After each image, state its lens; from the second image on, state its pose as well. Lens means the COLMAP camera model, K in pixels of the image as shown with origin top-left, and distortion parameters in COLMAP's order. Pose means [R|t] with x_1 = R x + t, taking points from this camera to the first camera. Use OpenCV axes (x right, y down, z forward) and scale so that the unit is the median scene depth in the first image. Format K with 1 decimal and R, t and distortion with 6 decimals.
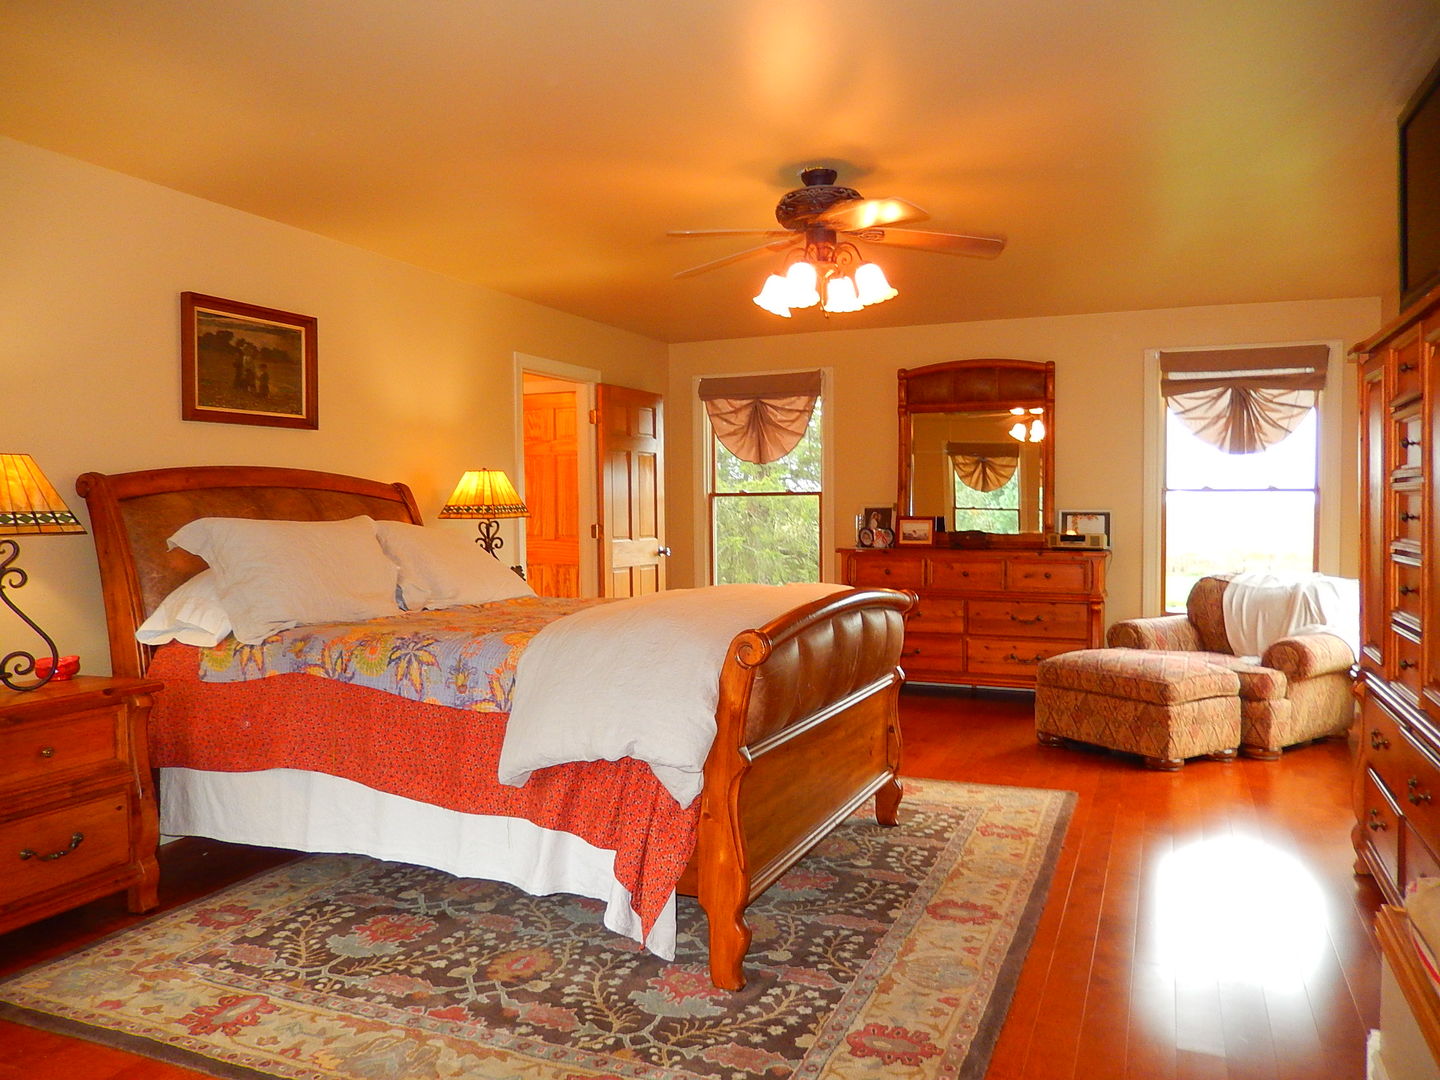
lens RADIAL K [[1081.6, 0, 720.0], [0, 1081.6, 540.0], [0, 0, 1]] dist [-0.012451, 0.007876]
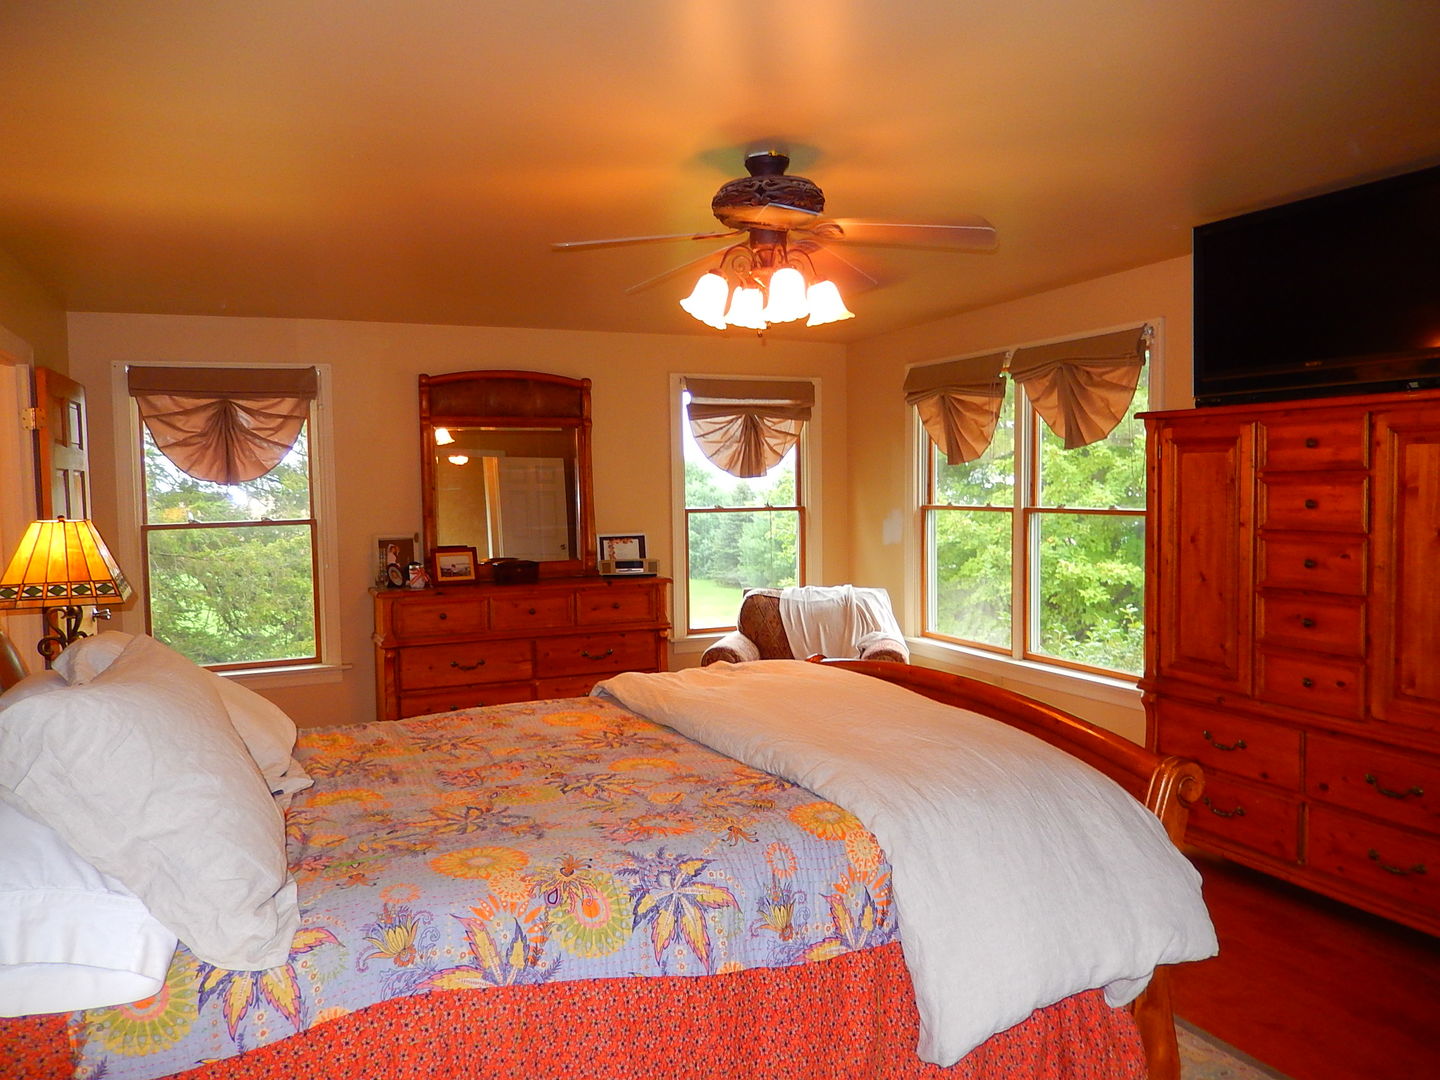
lens RADIAL K [[1090.9, 0, 718.5], [0, 1090.9, 514.0], [0, 0, 1]] dist [0.015869, 0.002774]
pose [[0.699075, -0.025591, 0.714590, -0.313016], [0.037076, 0.999312, -0.000483, -0.043654], [-0.714087, 0.026832, 0.699543, 0.266622]]
